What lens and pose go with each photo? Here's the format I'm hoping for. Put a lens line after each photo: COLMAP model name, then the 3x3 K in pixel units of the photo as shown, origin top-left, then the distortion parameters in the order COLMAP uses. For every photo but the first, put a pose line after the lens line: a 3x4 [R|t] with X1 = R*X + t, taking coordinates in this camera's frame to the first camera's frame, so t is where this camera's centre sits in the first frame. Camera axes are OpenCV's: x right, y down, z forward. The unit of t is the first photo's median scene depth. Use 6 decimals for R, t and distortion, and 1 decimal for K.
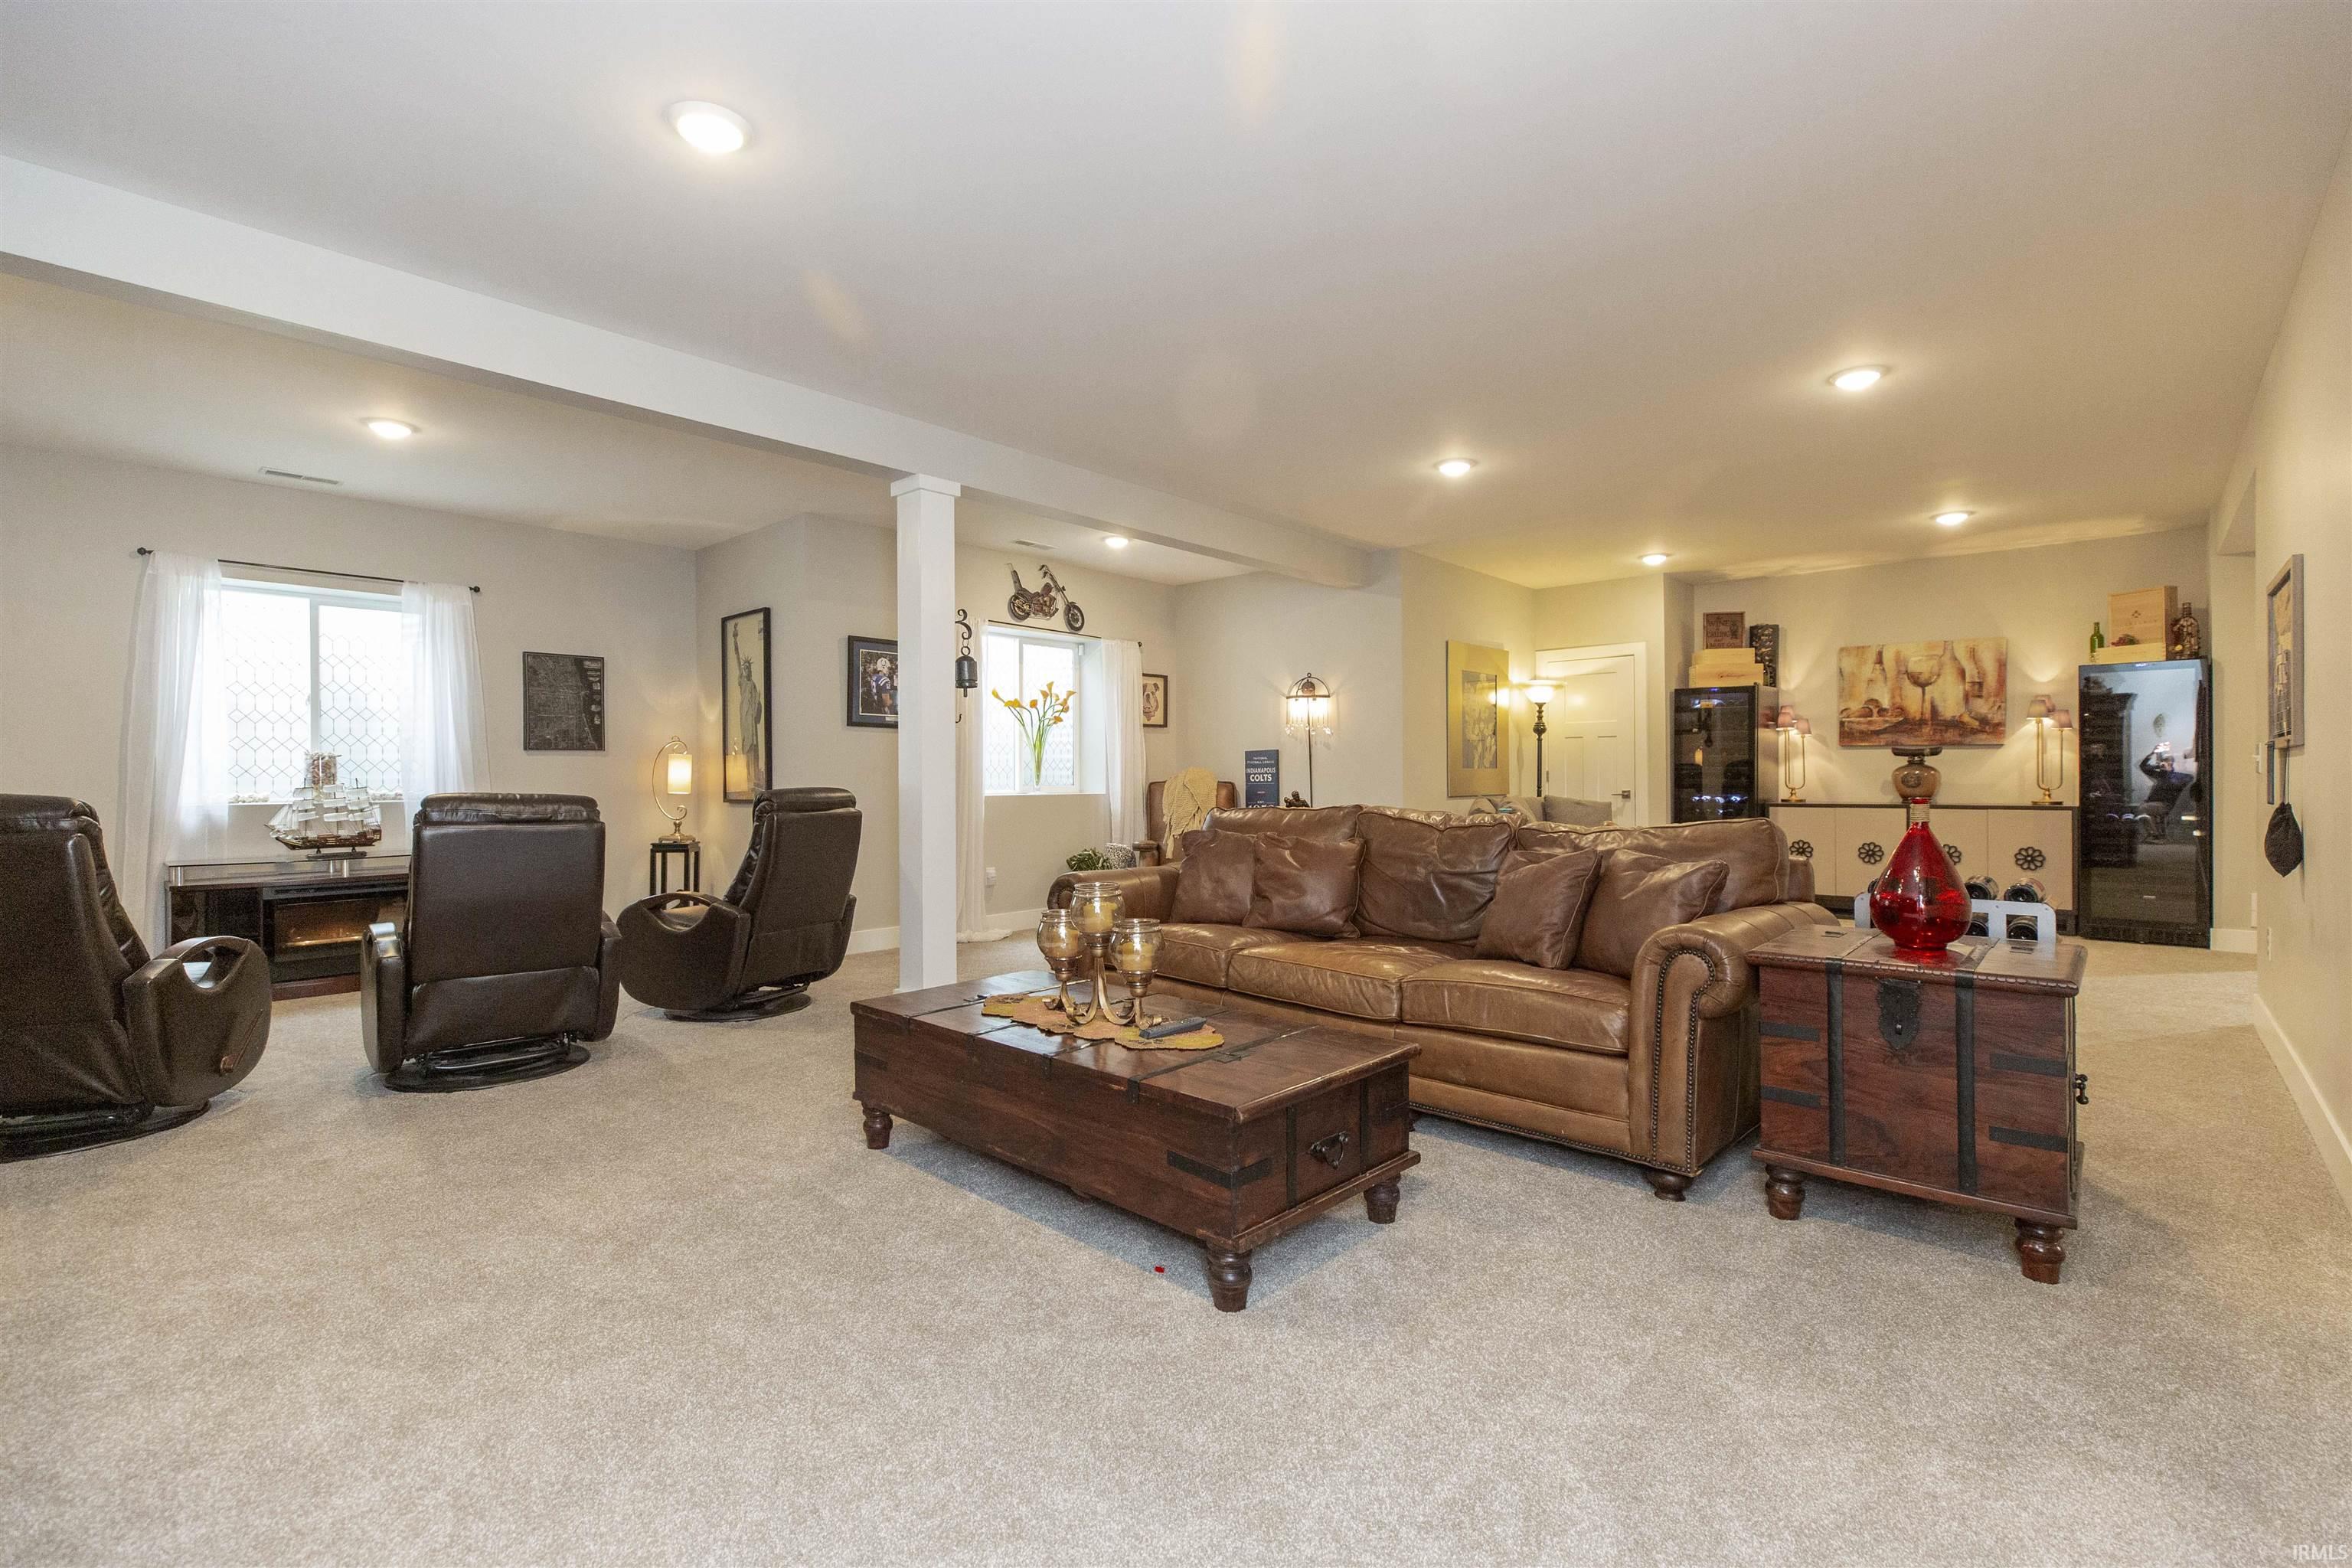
lens RADIAL K [[1046.5, 0, 1176.0], [0, 1046.5, 784.0], [0, 0, 1]] dist [0.000420, 0.000109]
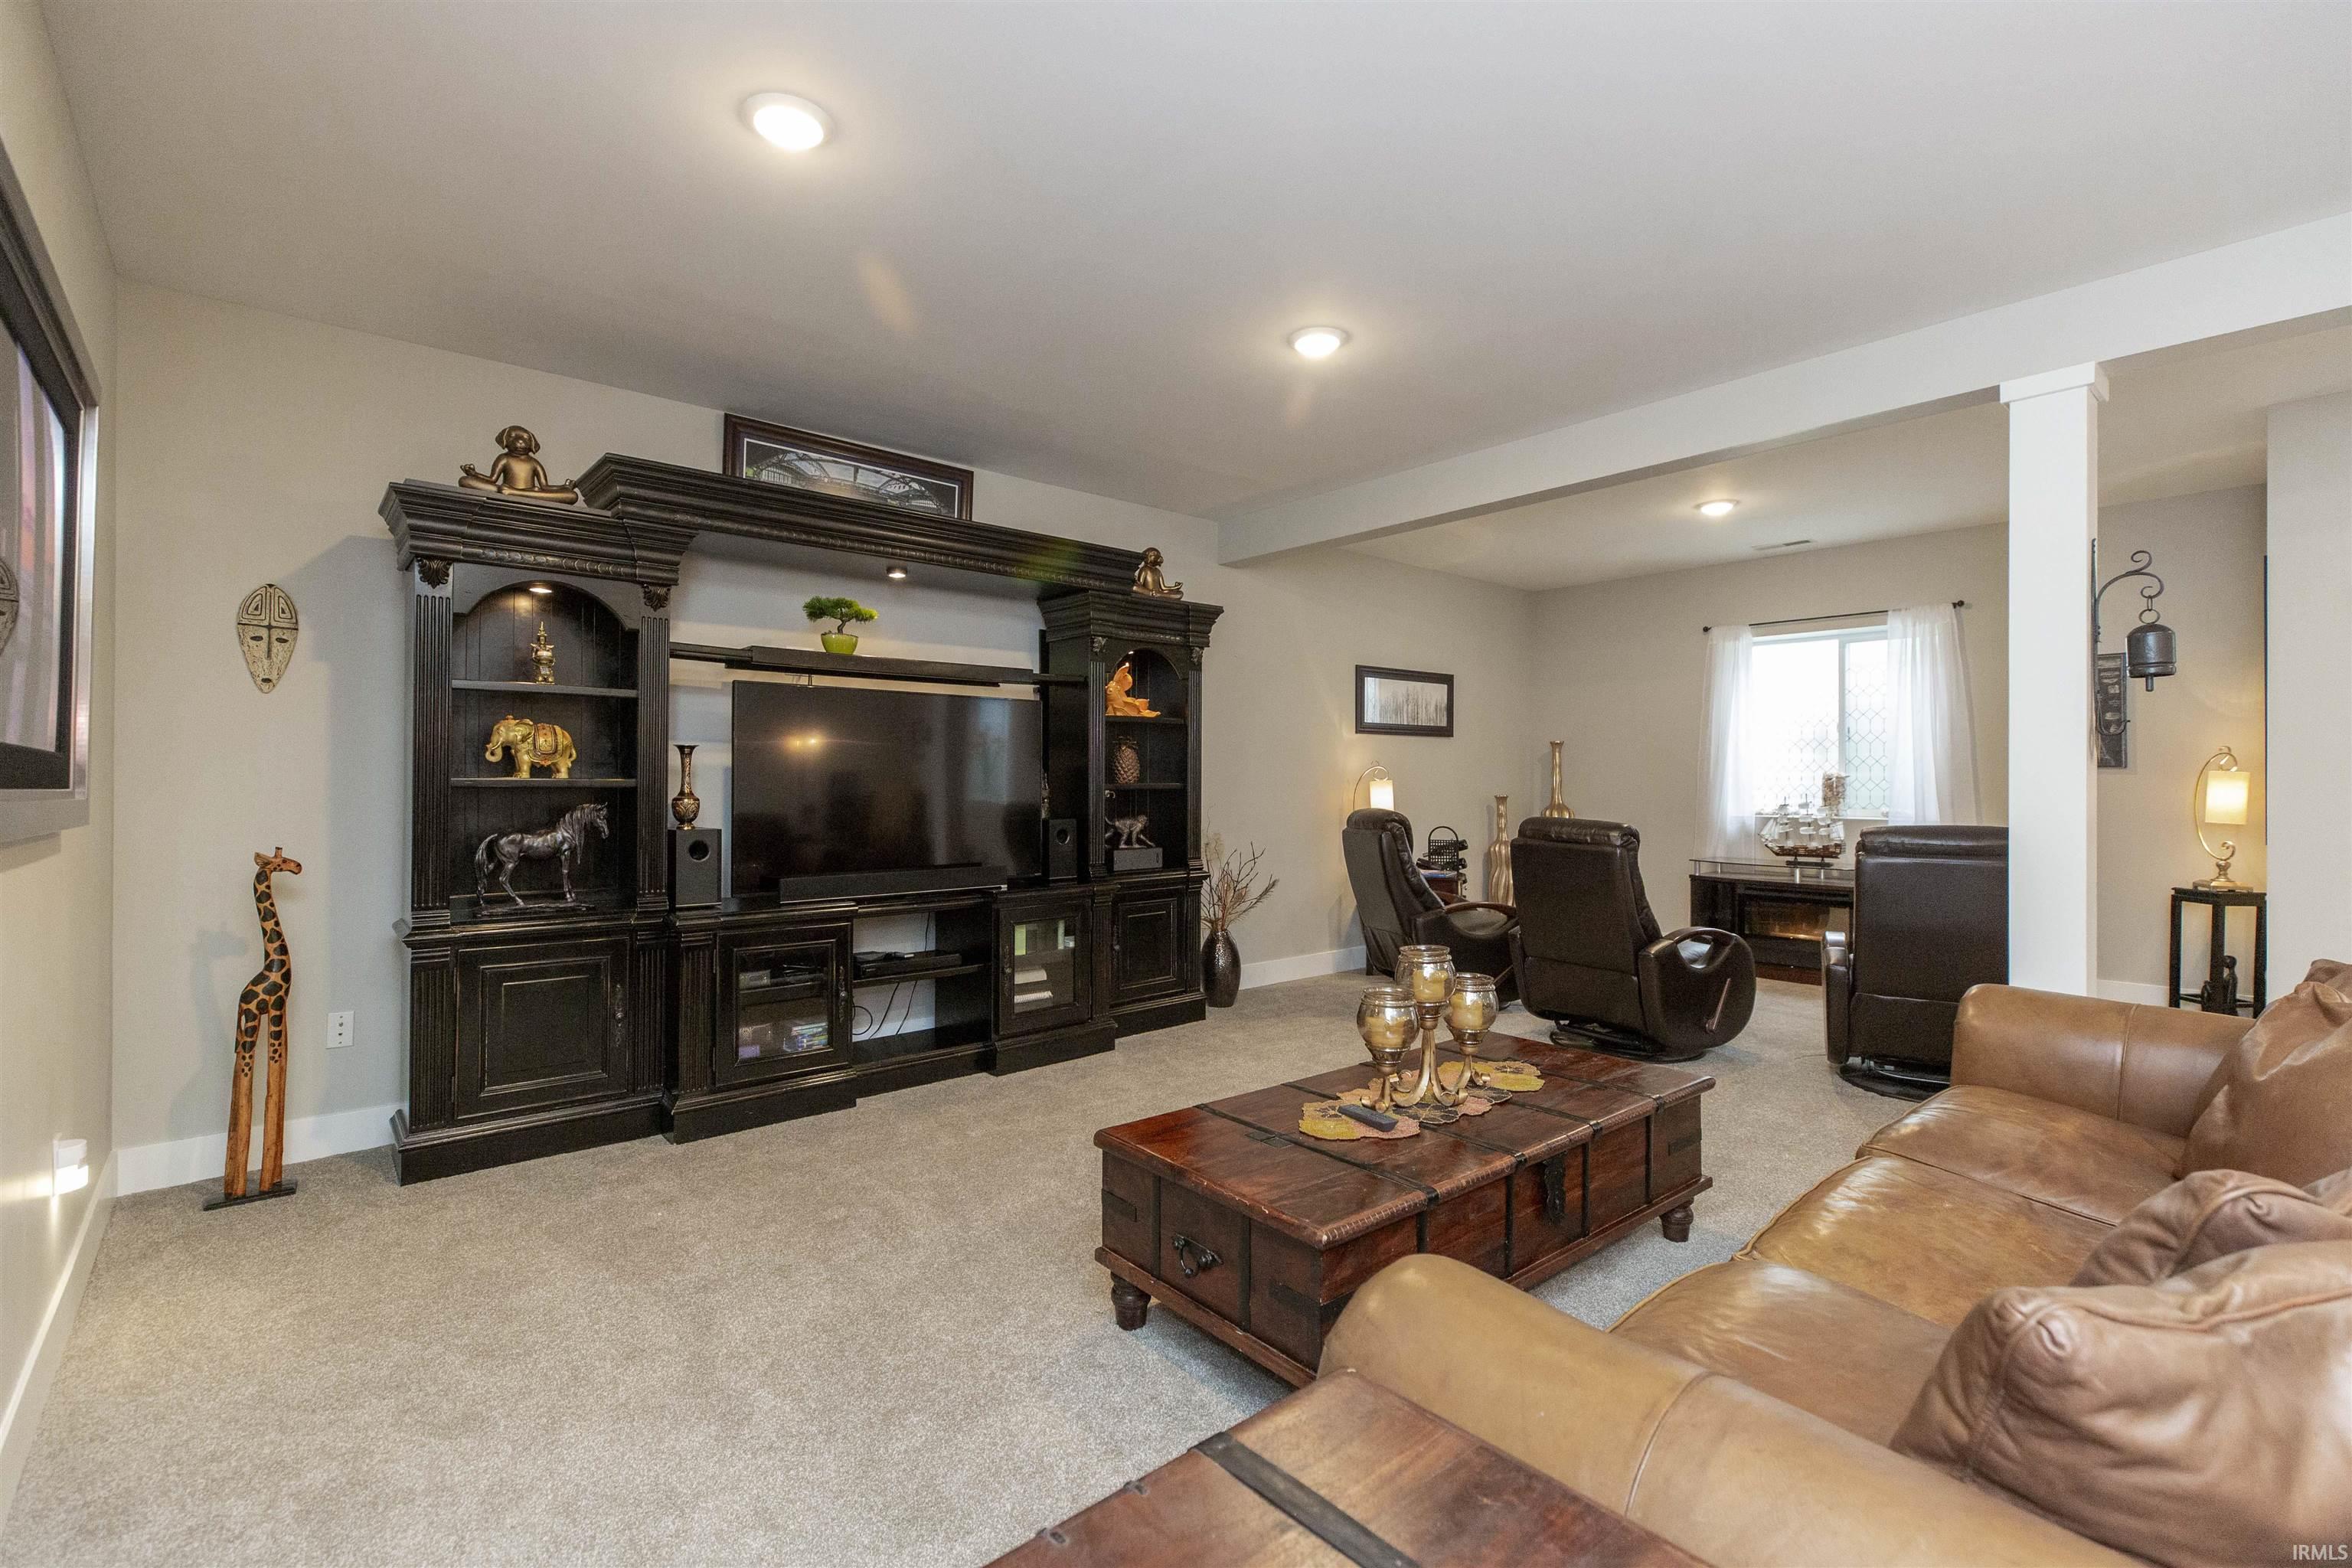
lens RADIAL K [[1046.5, 0, 1176.0], [0, 1046.5, 784.0], [0, 0, 1]] dist [0.000420, 0.000109]
pose [[-0.113906, 0.008970, -0.993451, 0.422710], [-0.006913, 0.999928, 0.009822, -0.026304], [0.993467, 0.007986, -0.113836, 0.439697]]
